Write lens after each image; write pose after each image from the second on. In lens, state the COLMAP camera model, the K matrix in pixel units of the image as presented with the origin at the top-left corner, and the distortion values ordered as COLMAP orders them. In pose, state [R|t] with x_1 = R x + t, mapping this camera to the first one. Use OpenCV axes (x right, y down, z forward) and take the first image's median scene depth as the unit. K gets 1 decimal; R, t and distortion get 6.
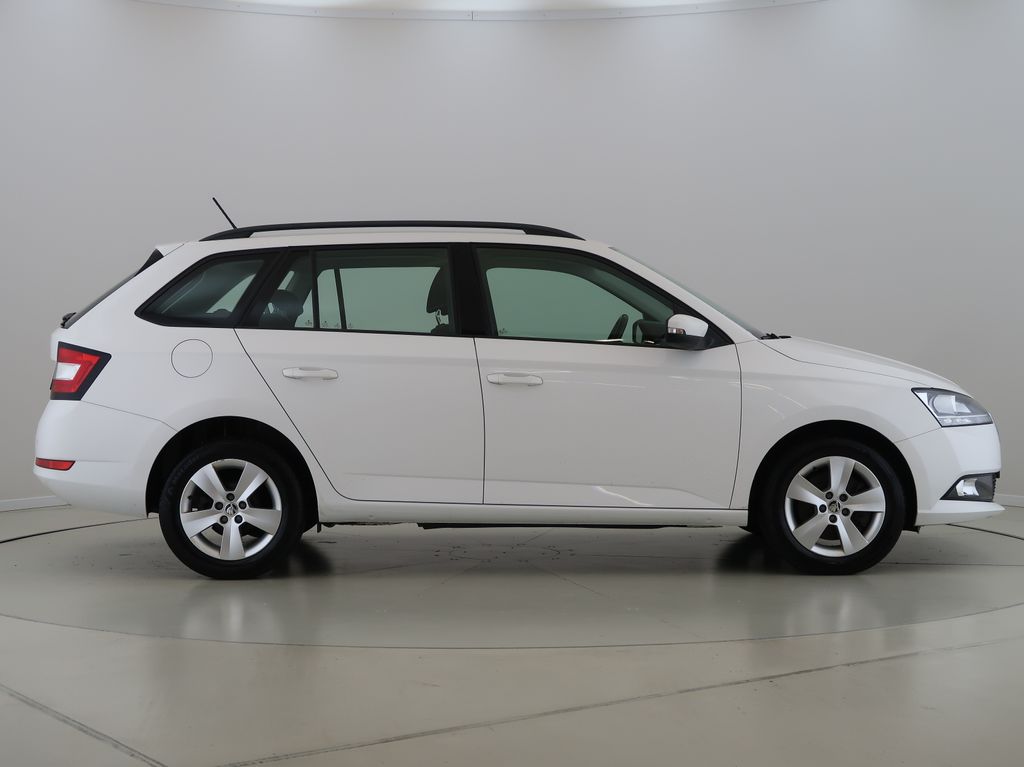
lens RADIAL K [[564.1, 0, 547.3], [0, 564.1, 396.4], [0, 0, 1]] dist [-0.024488, 0.018931]
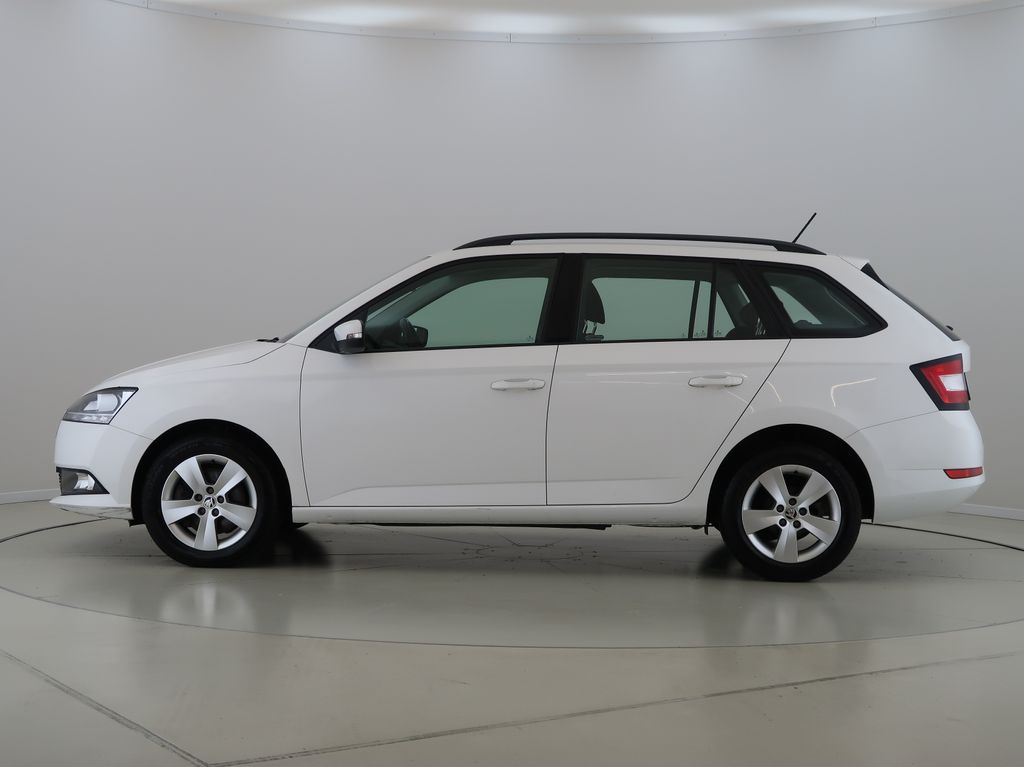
lens RADIAL K [[542.9, 0, 512.0], [0, 542.9, 383.5], [0, 0, 1]] dist [-0.001853, -0.000881]
pose [[0.999715, 0.023713, -0.002646, -0.122686], [-0.023783, 0.999259, -0.030265, 0.000099], [0.001926, 0.030319, 0.999538, 0.001459]]
